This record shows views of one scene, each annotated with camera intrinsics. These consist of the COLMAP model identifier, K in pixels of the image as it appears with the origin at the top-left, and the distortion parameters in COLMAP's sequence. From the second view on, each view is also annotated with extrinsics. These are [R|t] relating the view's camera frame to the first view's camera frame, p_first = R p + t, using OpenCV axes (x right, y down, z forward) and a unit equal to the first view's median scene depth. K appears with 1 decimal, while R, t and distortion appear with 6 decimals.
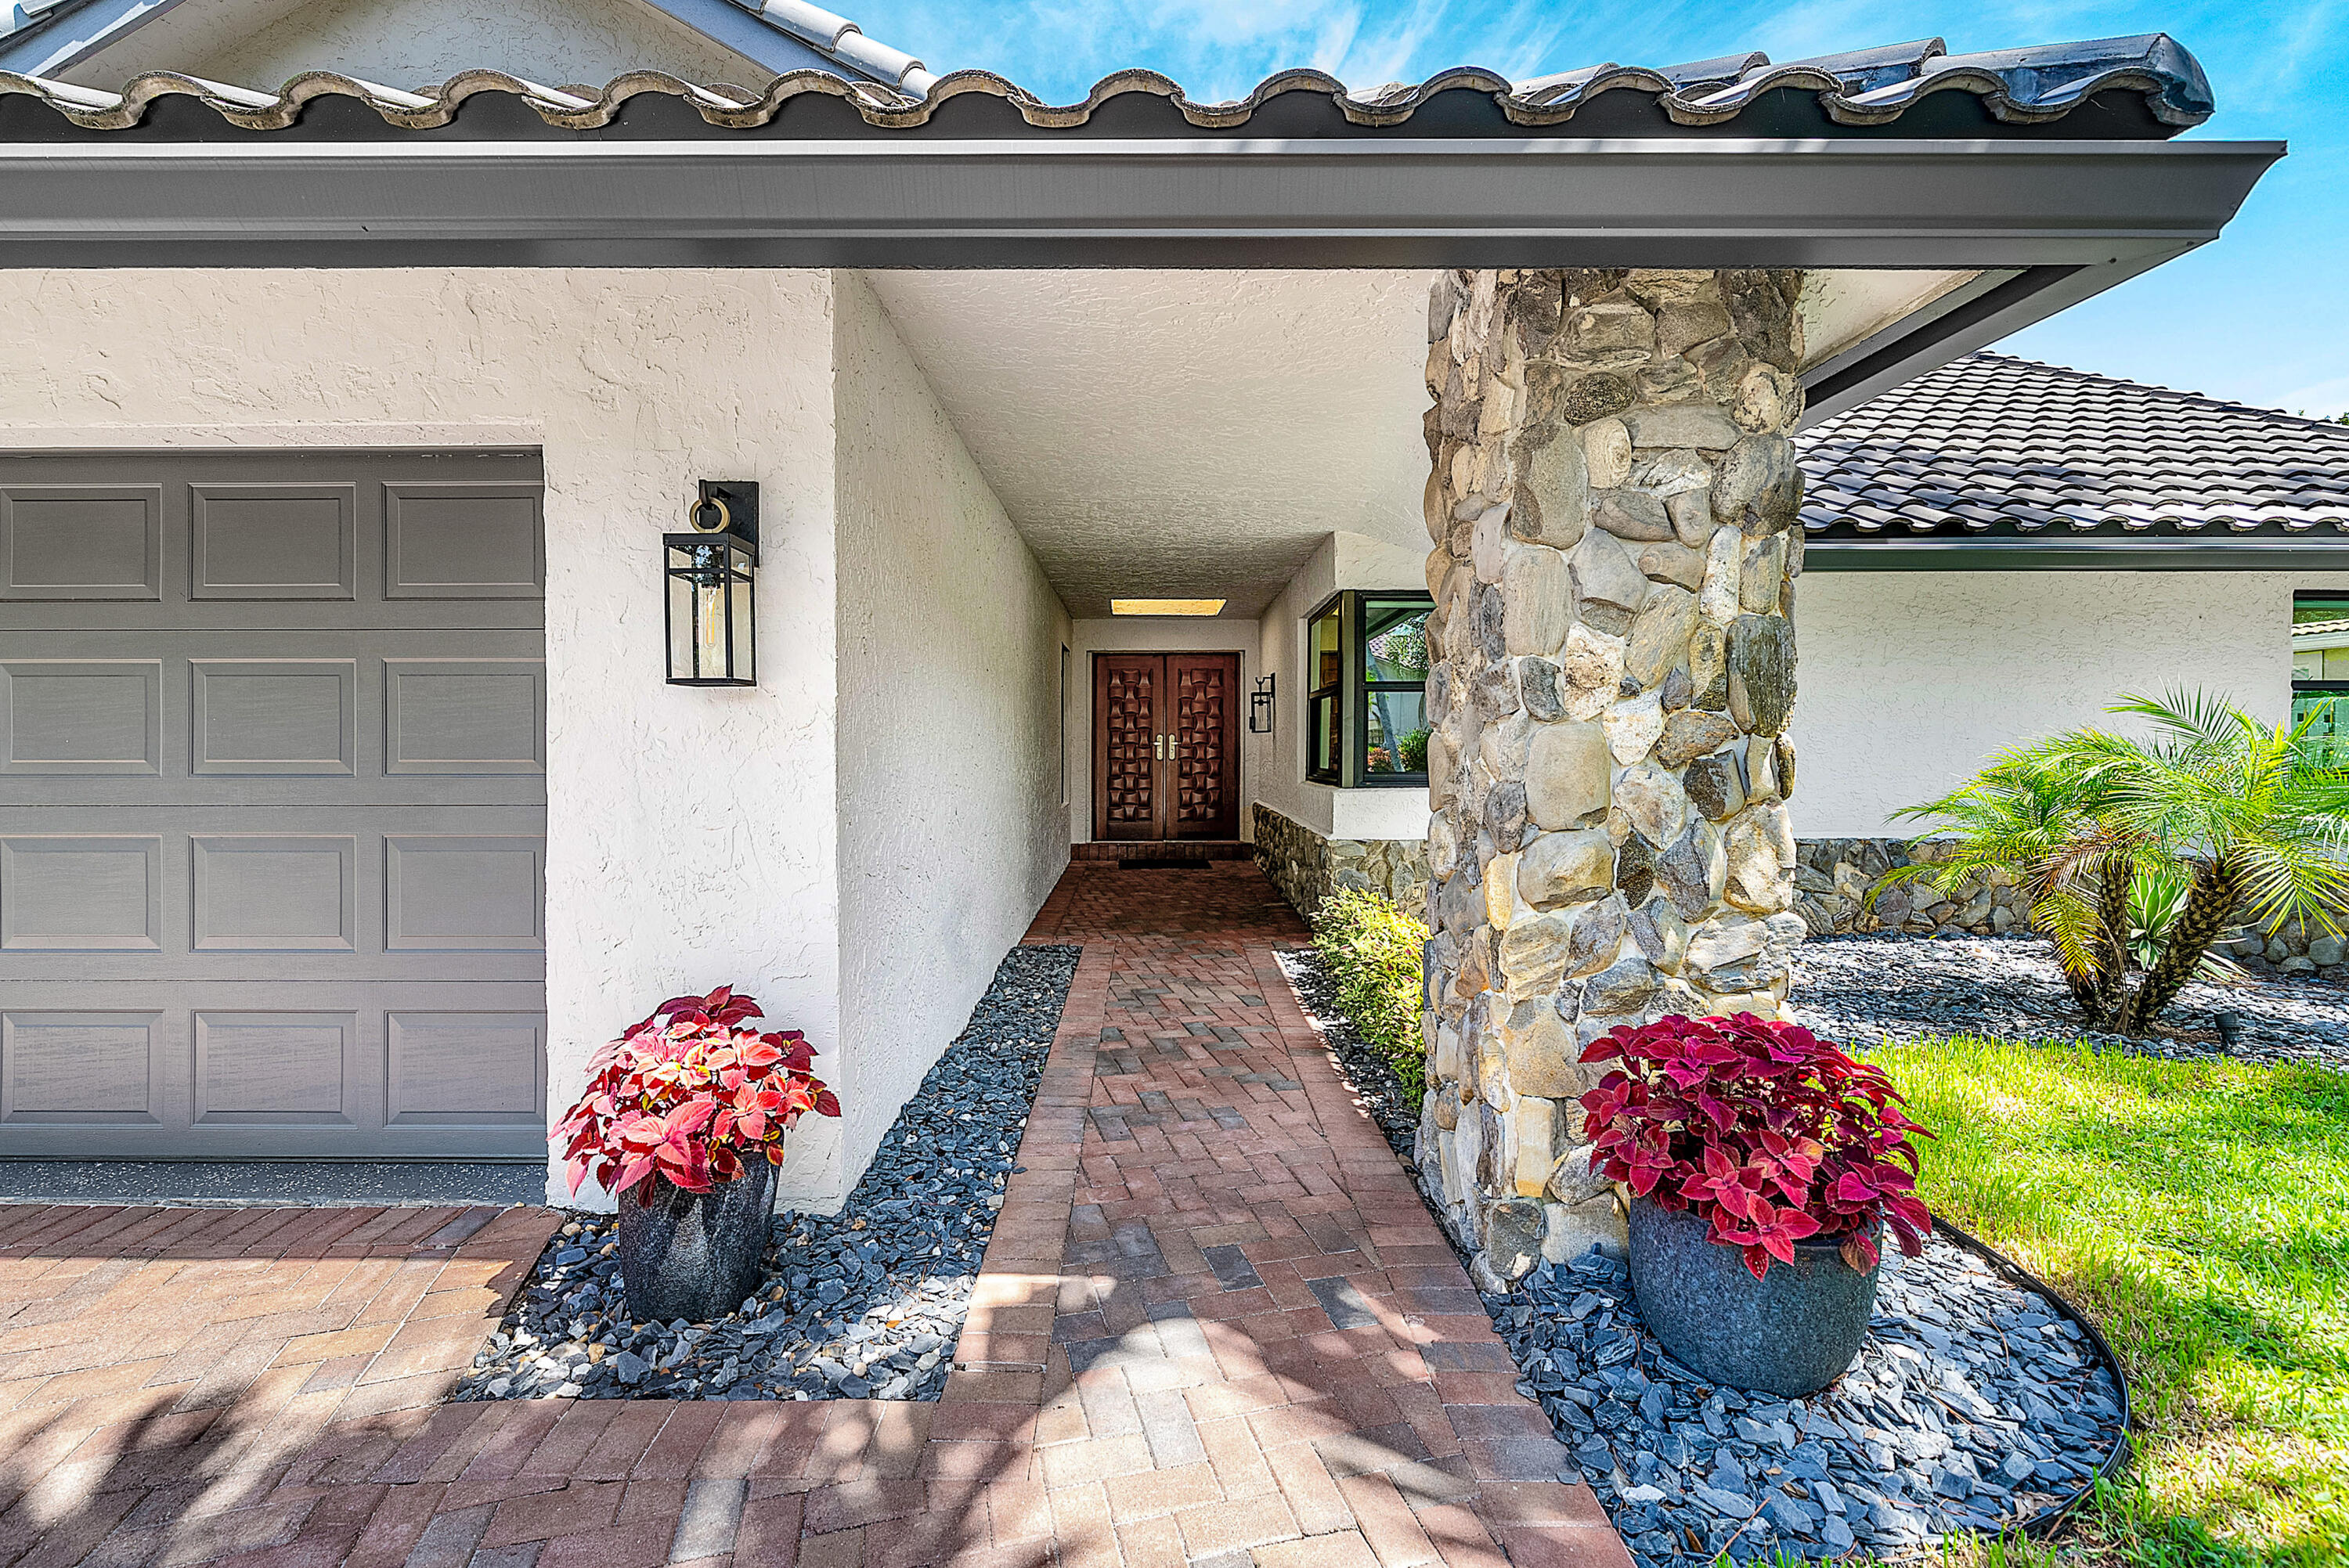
lens RADIAL K [[961.4, 0, 1168.1], [0, 961.4, 762.0], [0, 0, 1]] dist [-0.001619, -0.000901]
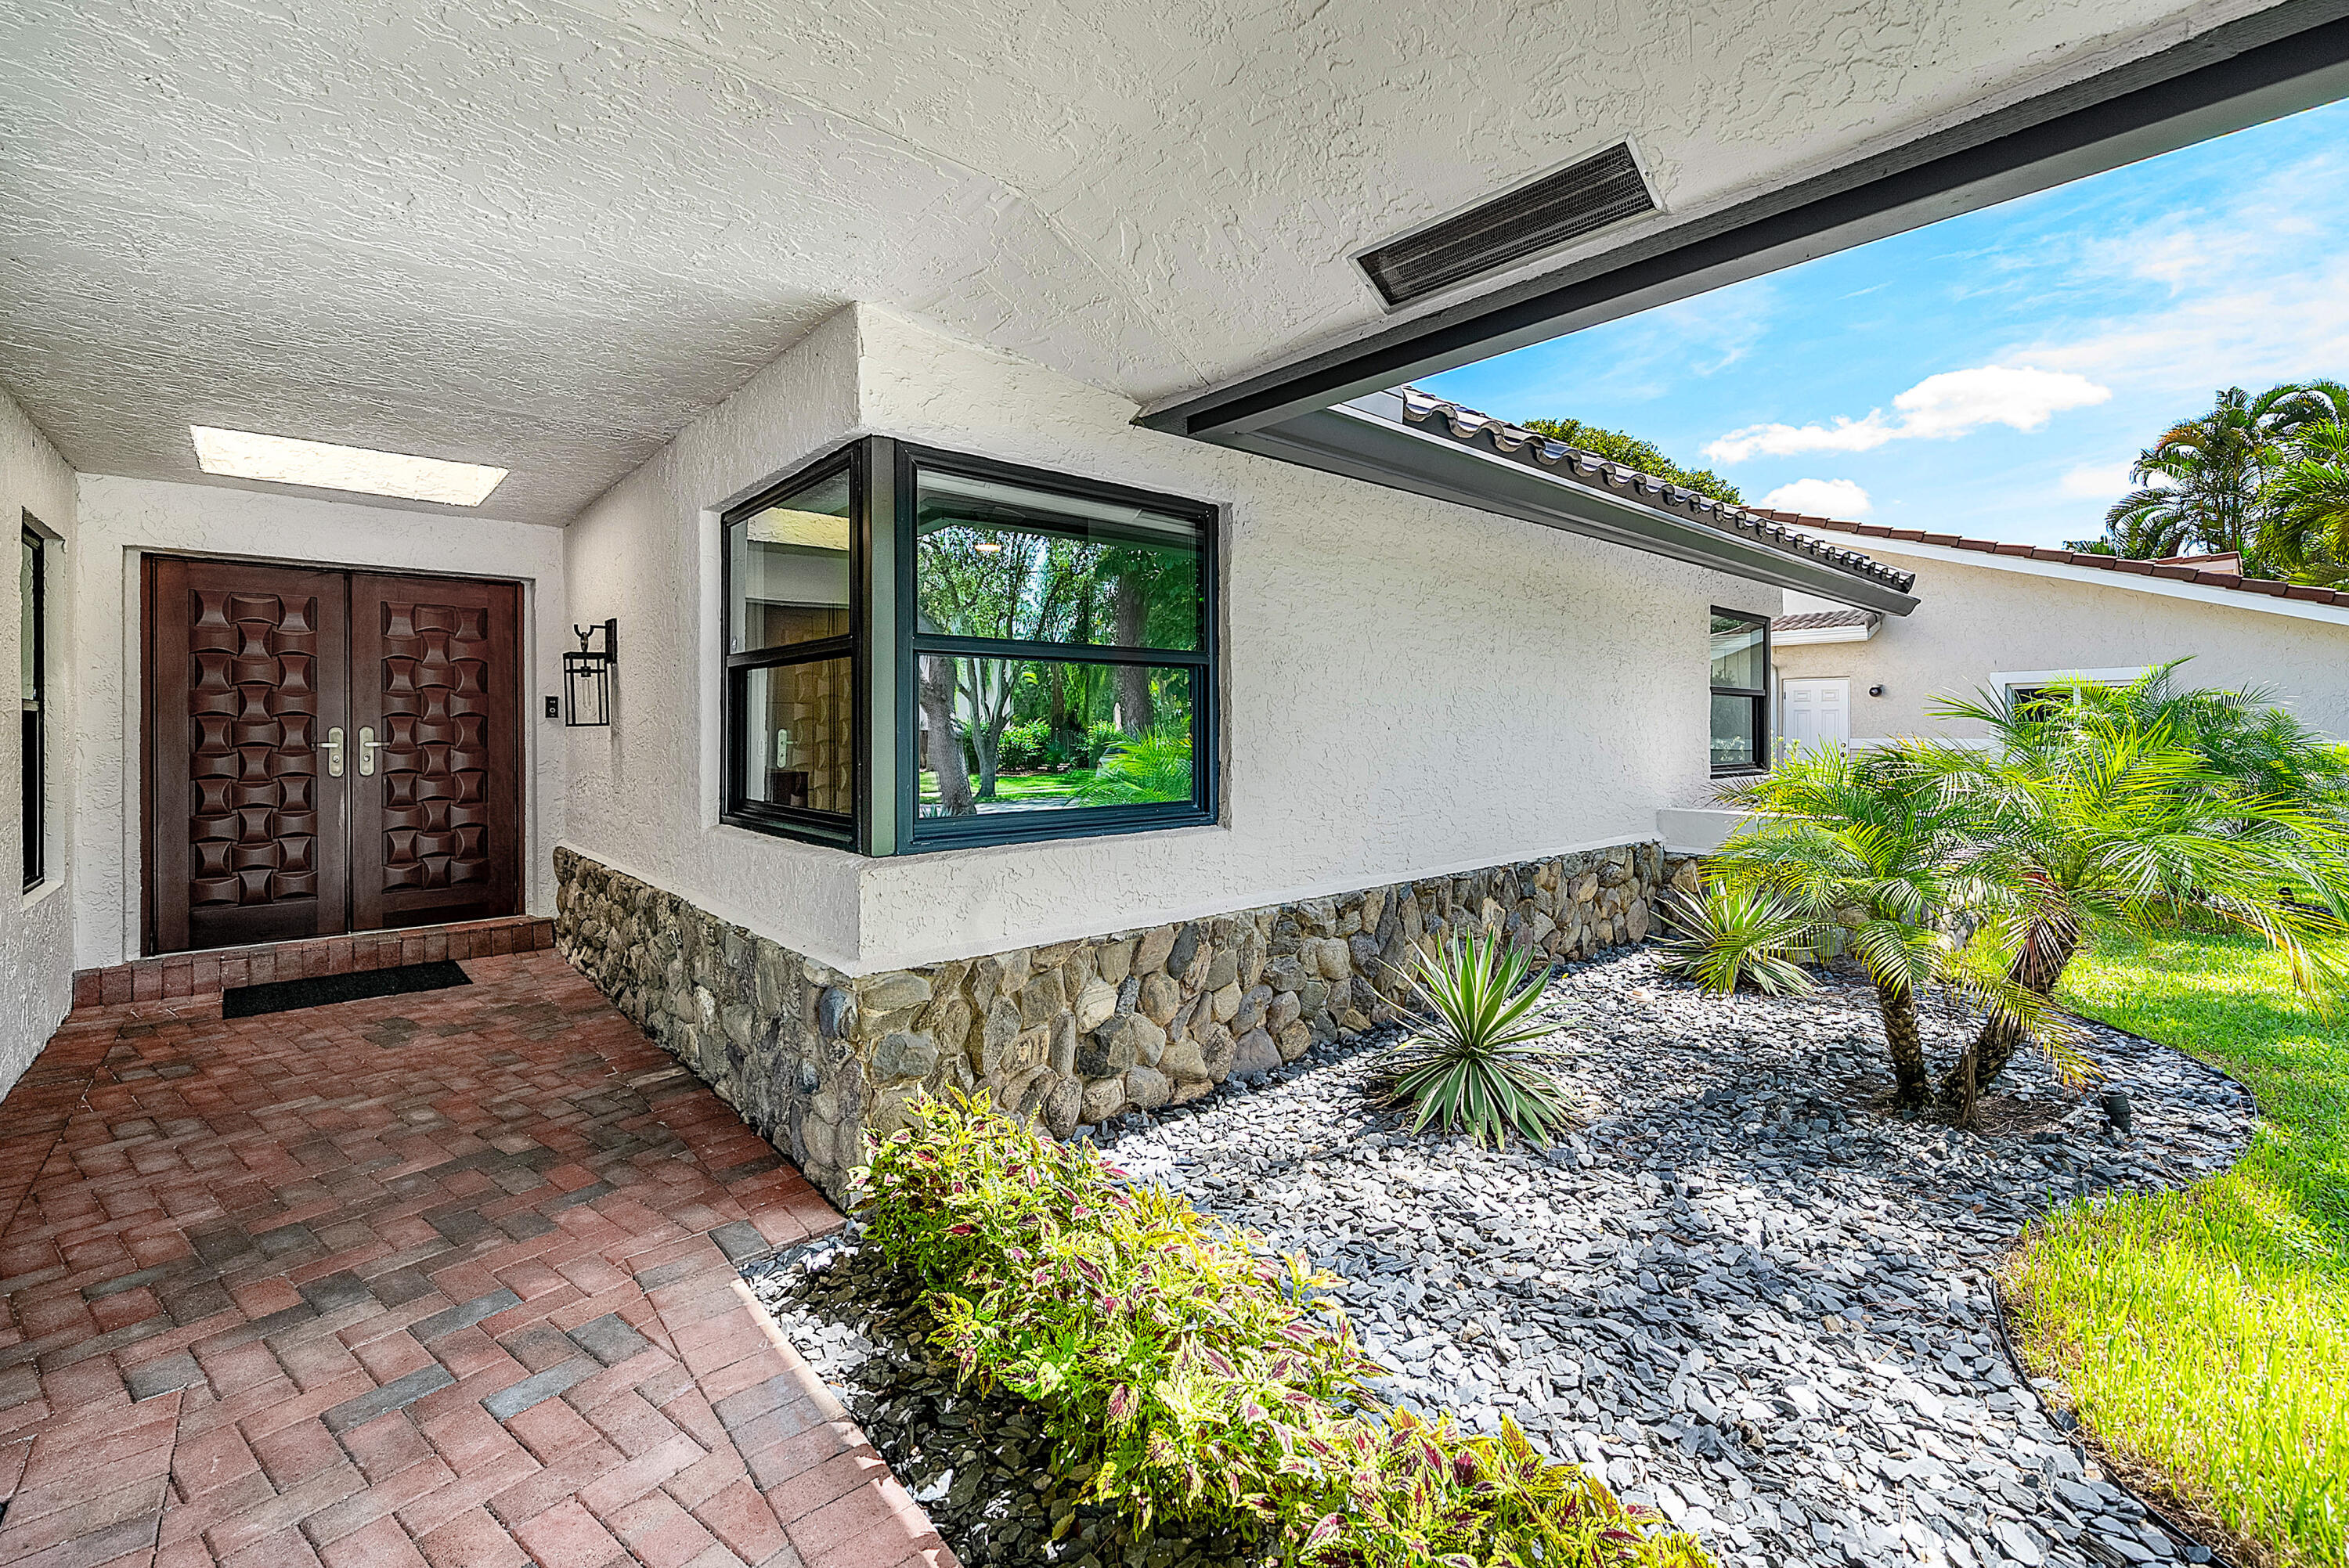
lens RADIAL K [[961.4, 0, 1188.6], [0, 961.4, 735.4], [0, 0, 1]] dist [-0.001619, -0.000901]
pose [[0.748116, -0.005003, 0.663549, -0.008091], [0.011552, 0.999918, -0.005485, -0.015995], [-0.663467, 0.011768, 0.748113, 0.316252]]
